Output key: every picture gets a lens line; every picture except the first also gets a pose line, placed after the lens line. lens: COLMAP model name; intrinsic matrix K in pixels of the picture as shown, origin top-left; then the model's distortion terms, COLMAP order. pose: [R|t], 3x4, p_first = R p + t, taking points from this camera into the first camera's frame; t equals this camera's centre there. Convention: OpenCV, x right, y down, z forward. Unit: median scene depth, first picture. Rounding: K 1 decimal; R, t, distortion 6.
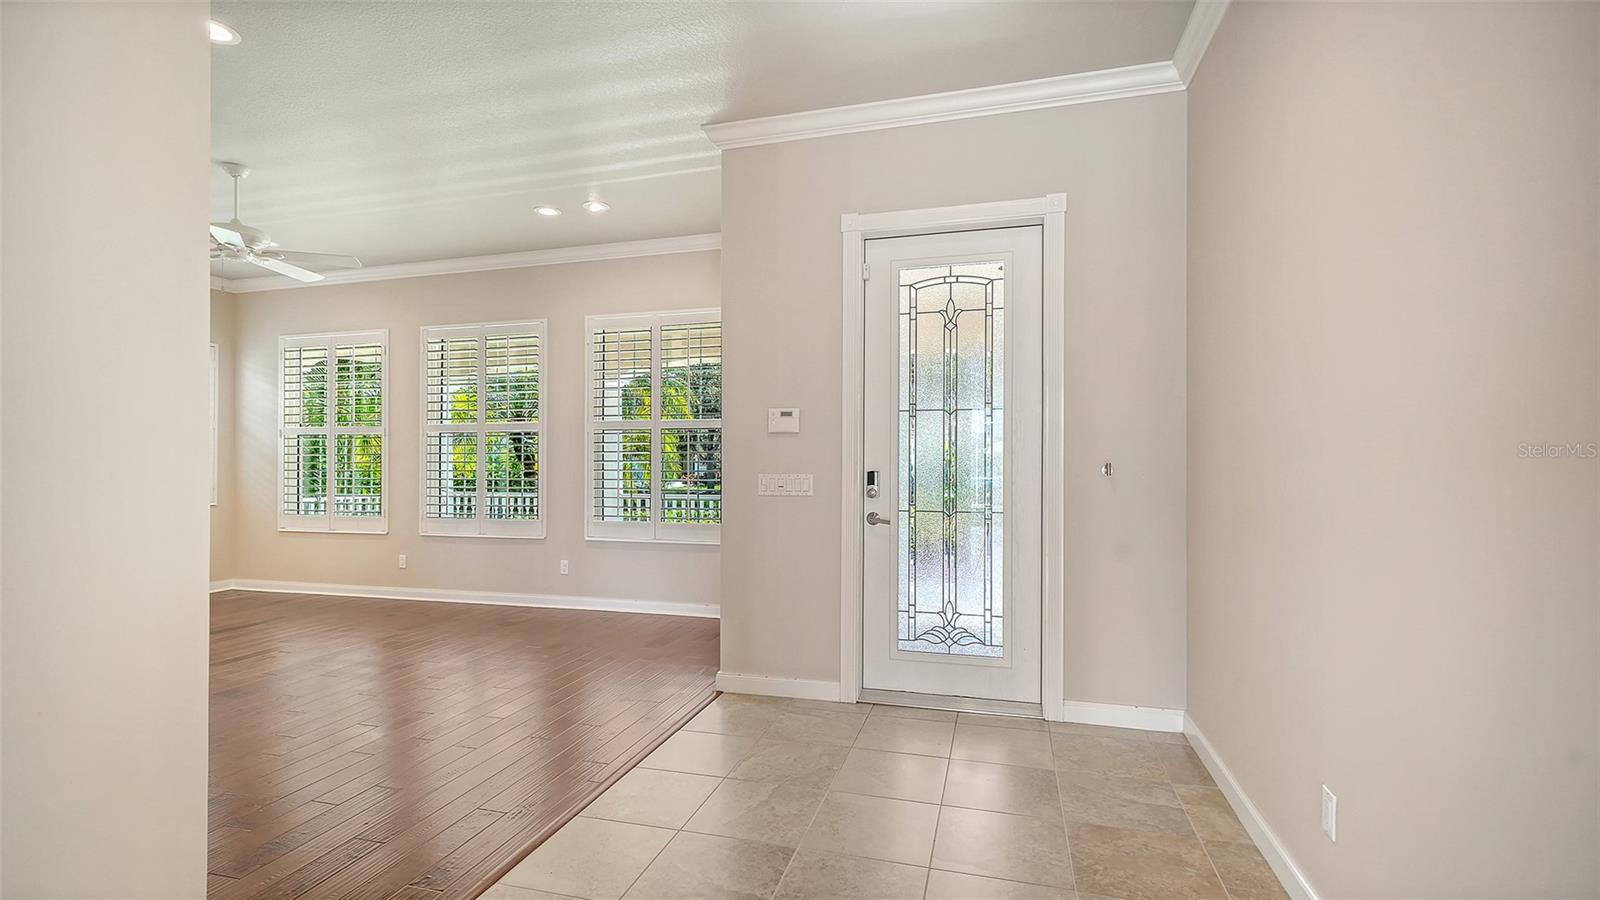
lens RADIAL K [[723.7, 0, 800.0], [0, 723.7, 450.0], [0, 0, 1]] dist [0.001523, 0.000235]
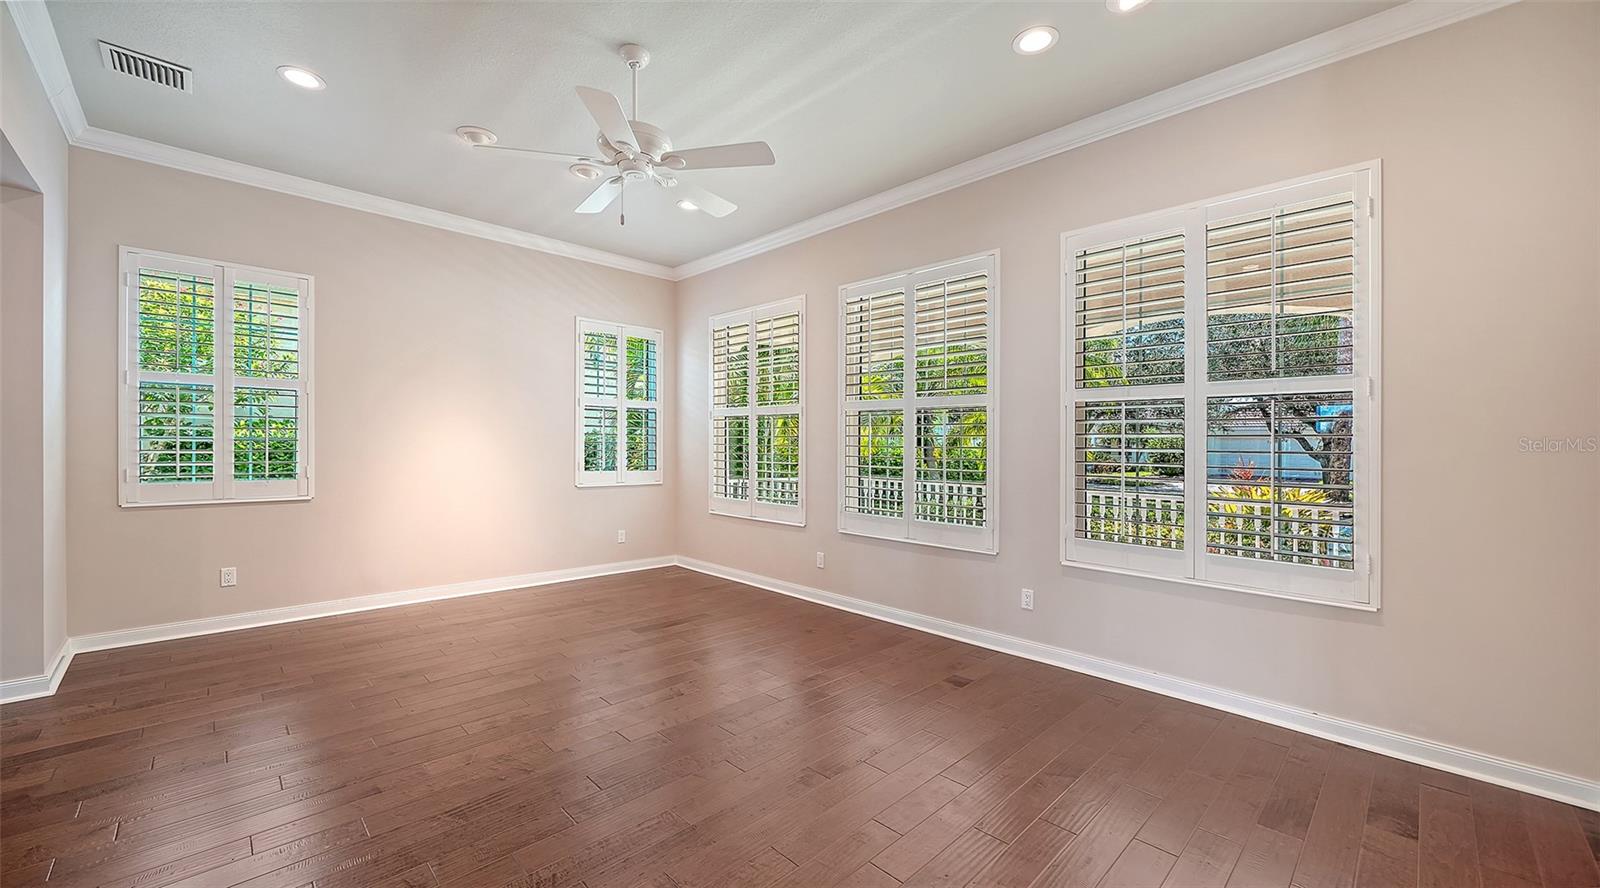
lens RADIAL K [[608.1, 0, 800.0], [0, 608.1, 444.0], [0, 0, 1]] dist [-0.000111, -0.000015]
pose [[0.868928, 0.008996, -0.494857, -0.208095], [-0.000675, 0.999855, 0.016990, 0.002621], [0.494938, -0.014429, 0.868809, 0.353007]]
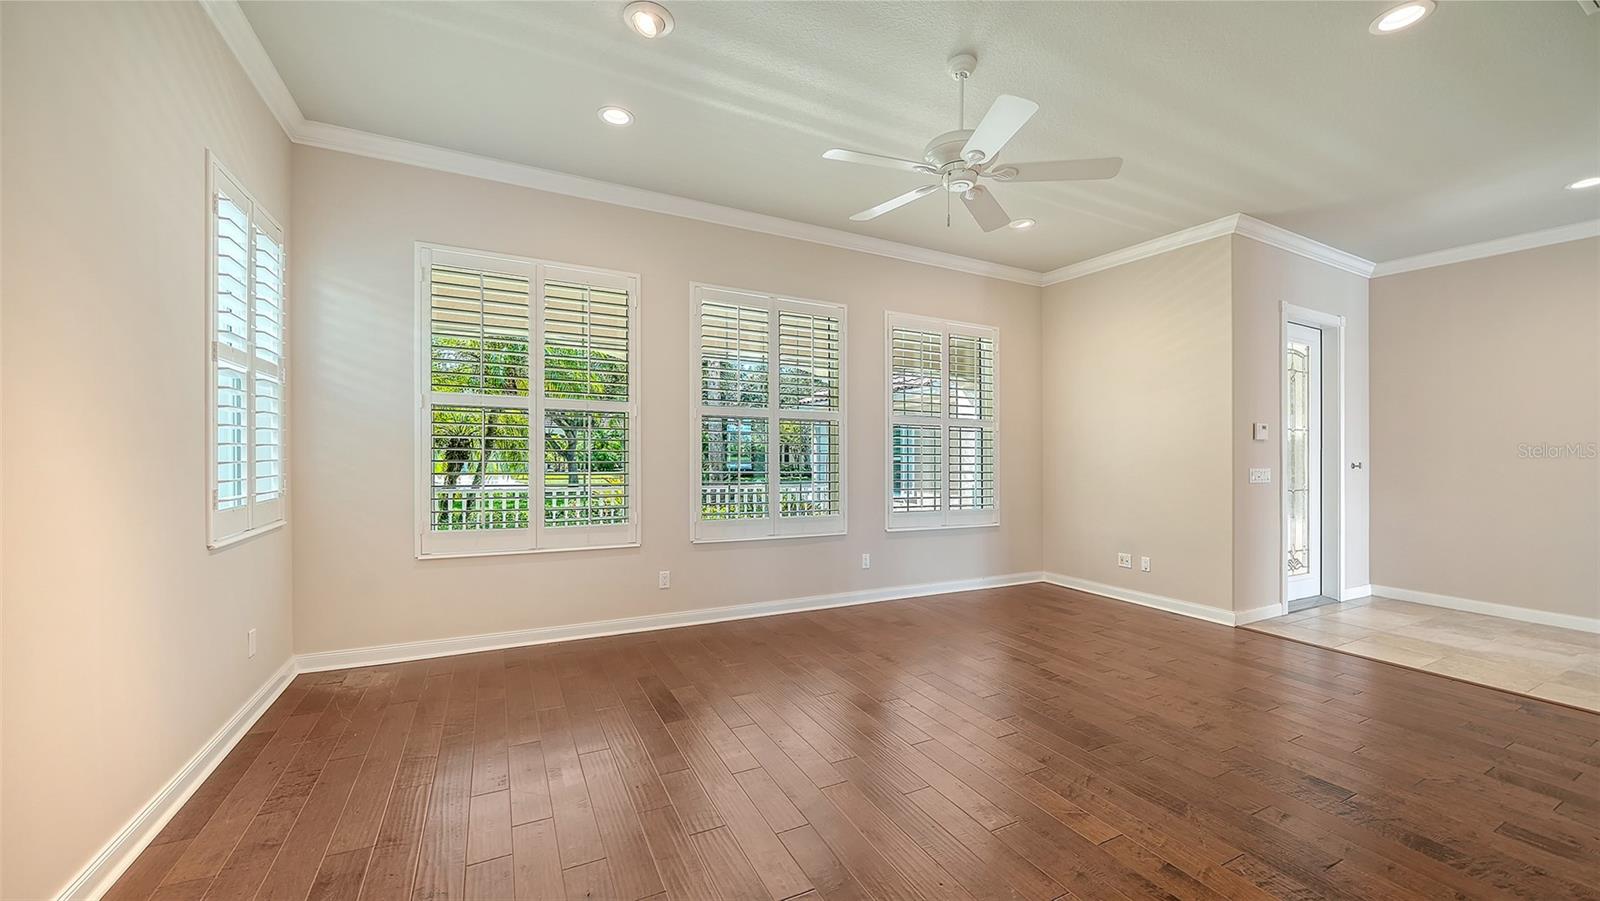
lens RADIAL K [[592.3, 0, 797.9], [0, 592.3, 439.0], [0, 0, 1]] dist [-0.000440, -0.000009]
pose [[0.732175, 0.022784, 0.680735, -0.868965], [-0.037302, 0.999282, 0.006674, -0.006136], [-0.680094, -0.030279, 0.732499, 0.436650]]
